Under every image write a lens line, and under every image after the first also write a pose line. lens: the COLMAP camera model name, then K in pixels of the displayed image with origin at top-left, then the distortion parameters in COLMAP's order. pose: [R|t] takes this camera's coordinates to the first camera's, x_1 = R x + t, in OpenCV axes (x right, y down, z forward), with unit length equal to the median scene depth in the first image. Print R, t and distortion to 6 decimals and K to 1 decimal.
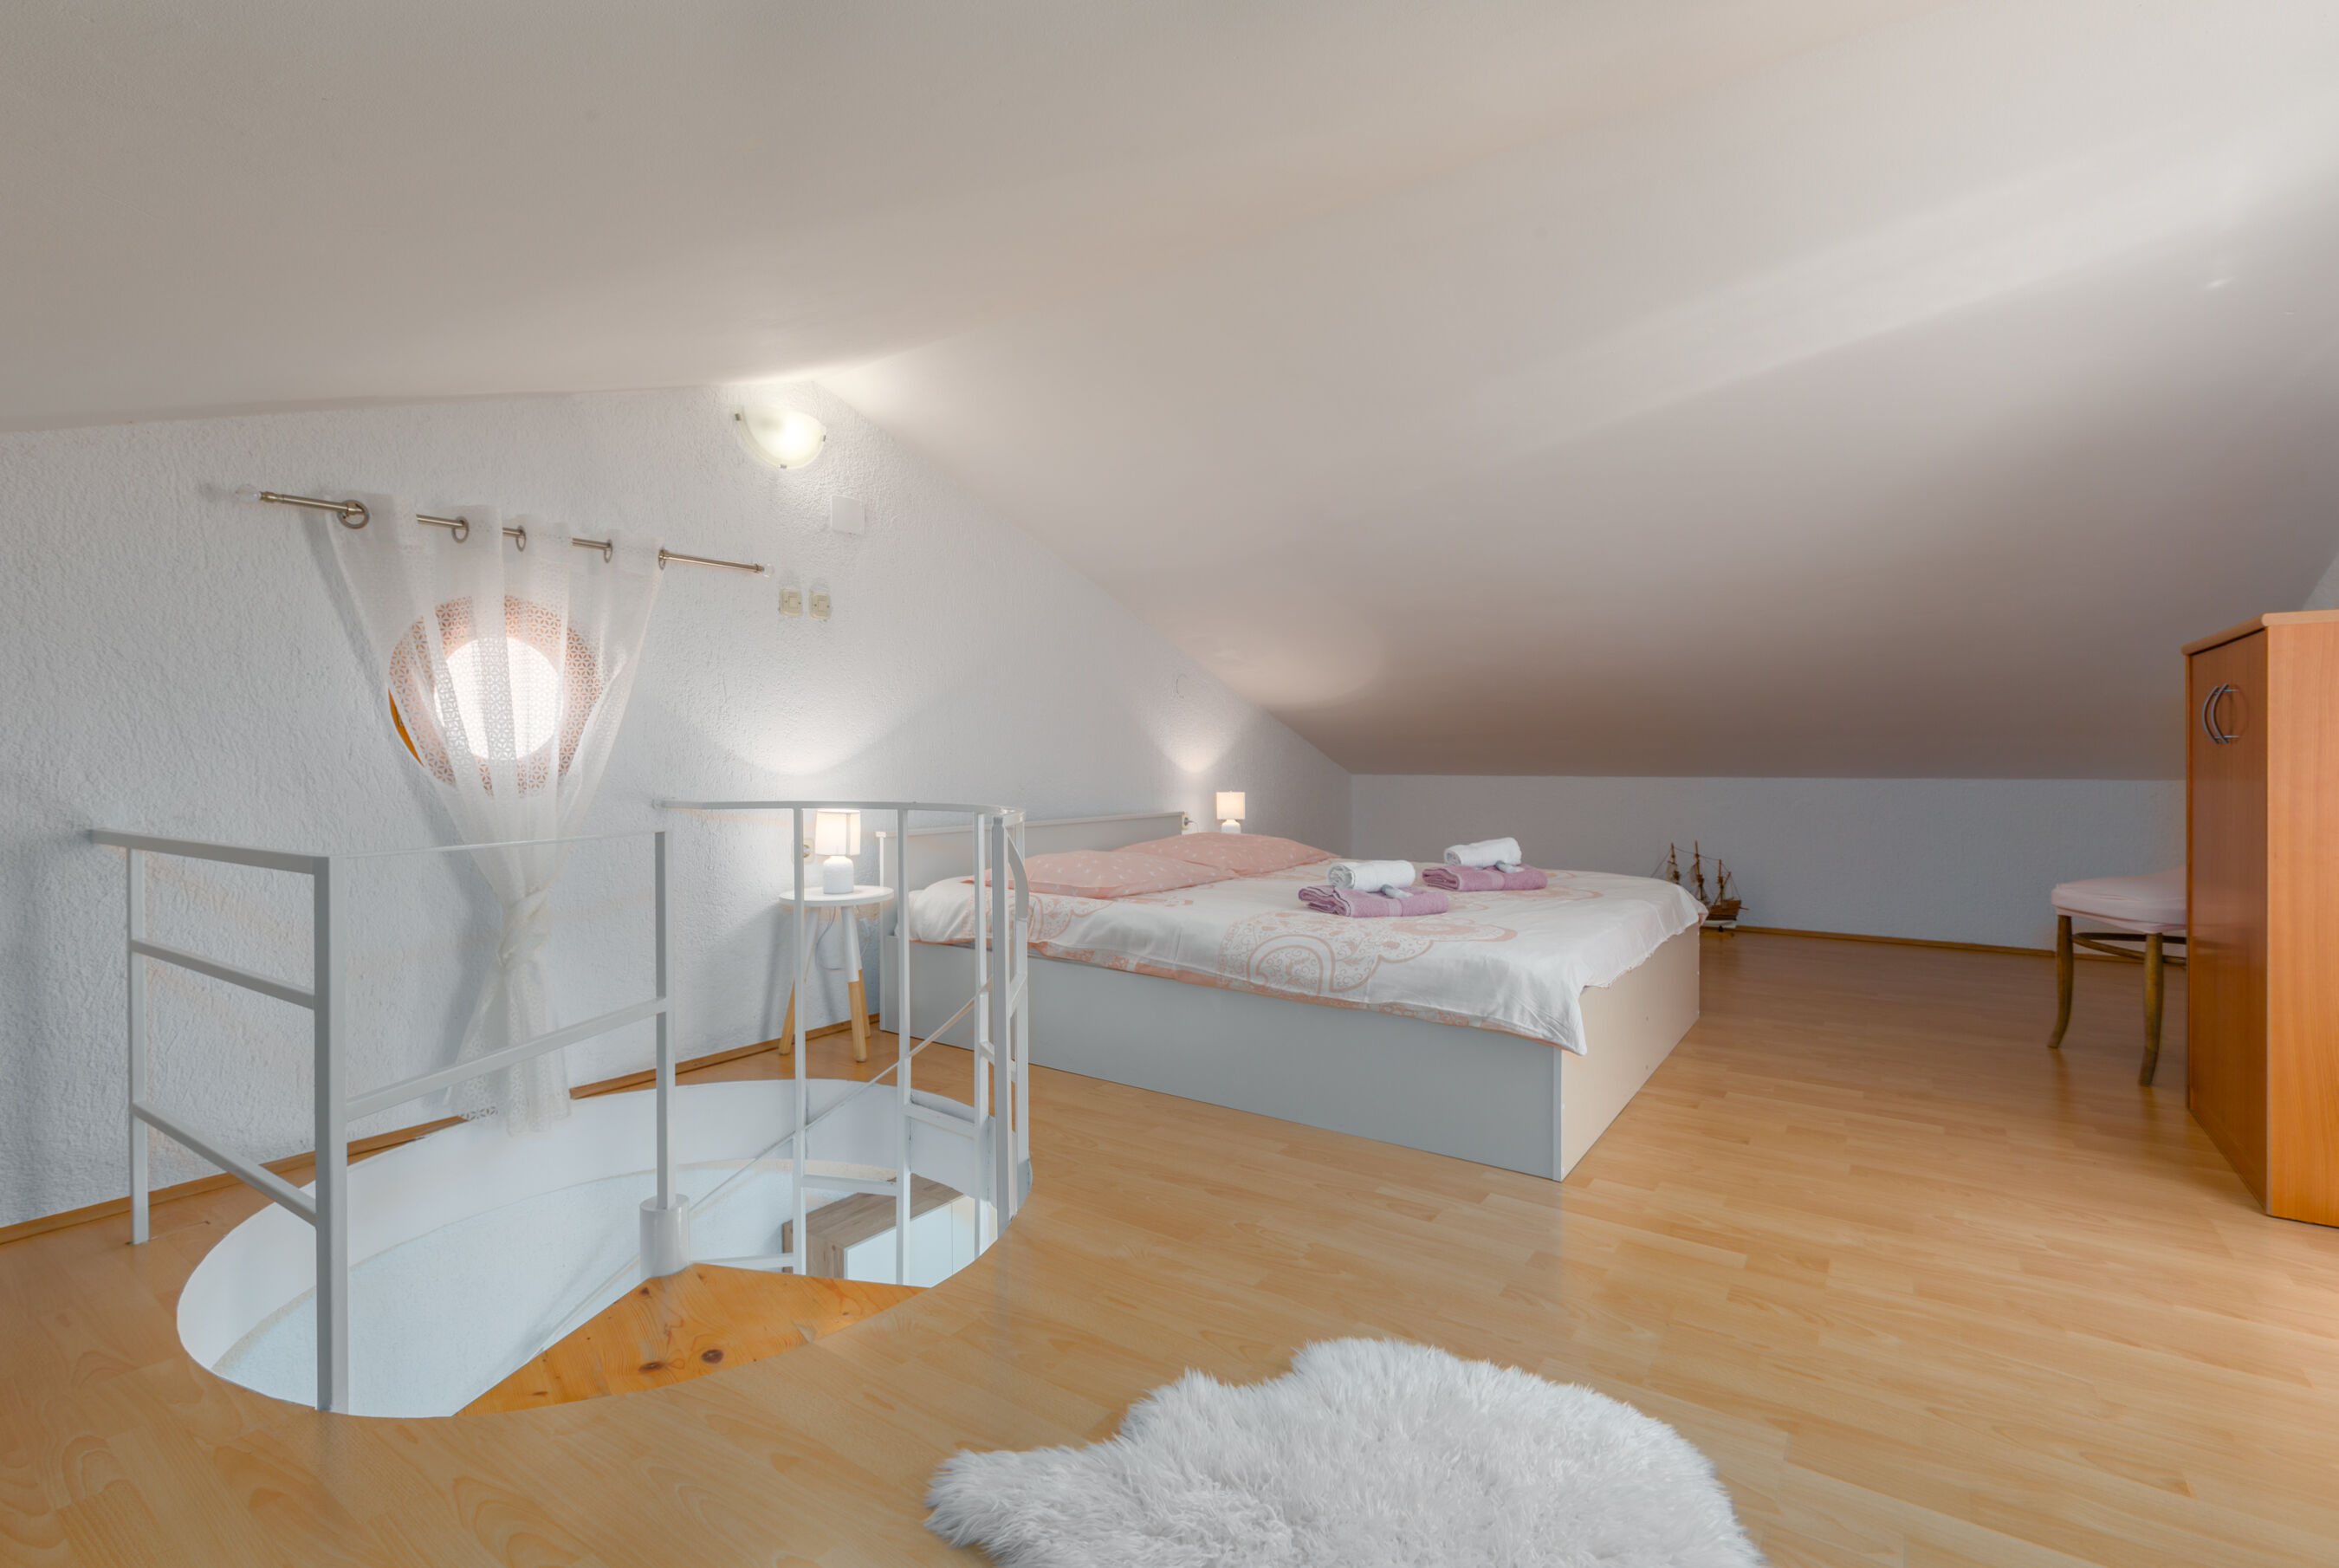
lens RADIAL K [[1048.7, 0, 1170.1], [0, 1048.7, 784.2], [0, 0, 1]] dist [0.004664, -0.003320]
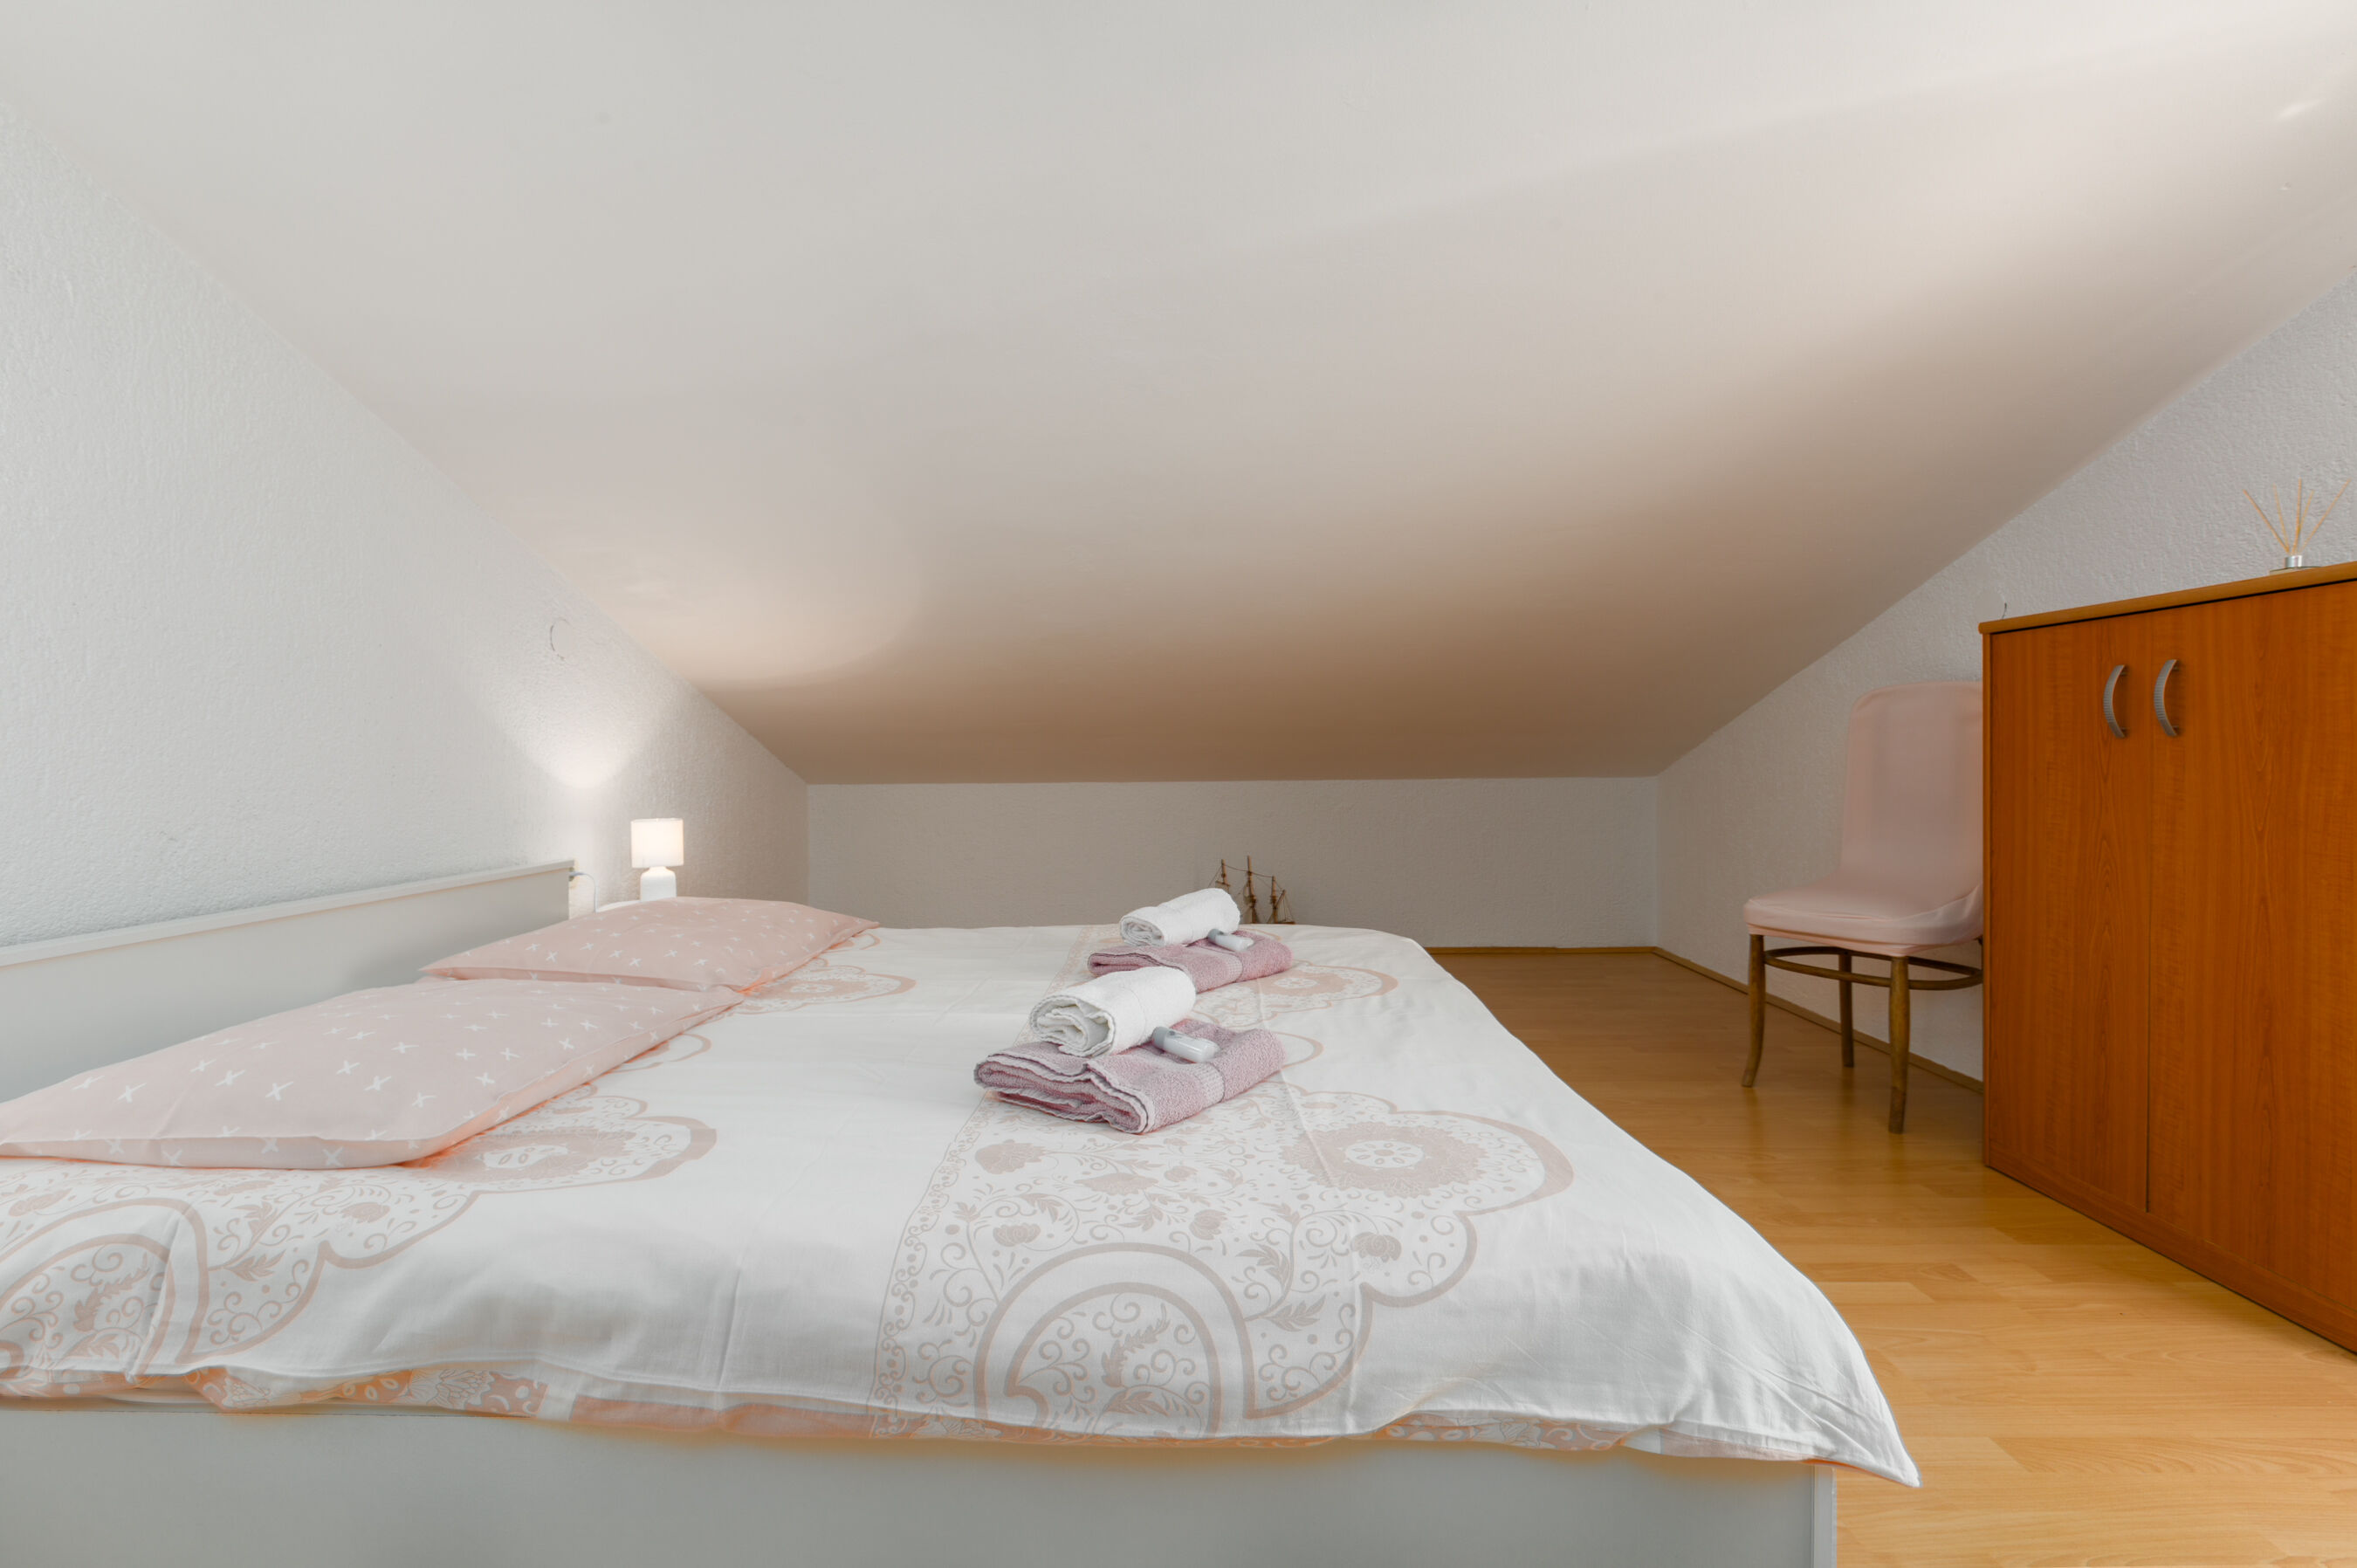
lens RADIAL K [[1056.8, 0, 1154.3], [0, 1056.8, 753.7], [0, 0, 1]] dist [0.004664, -0.003320]
pose [[0.837599, -0.004692, 0.546266, -0.063159], [0.021757, 0.999456, -0.024776, -0.018173], [-0.545852, 0.032637, 0.837245, 0.650961]]
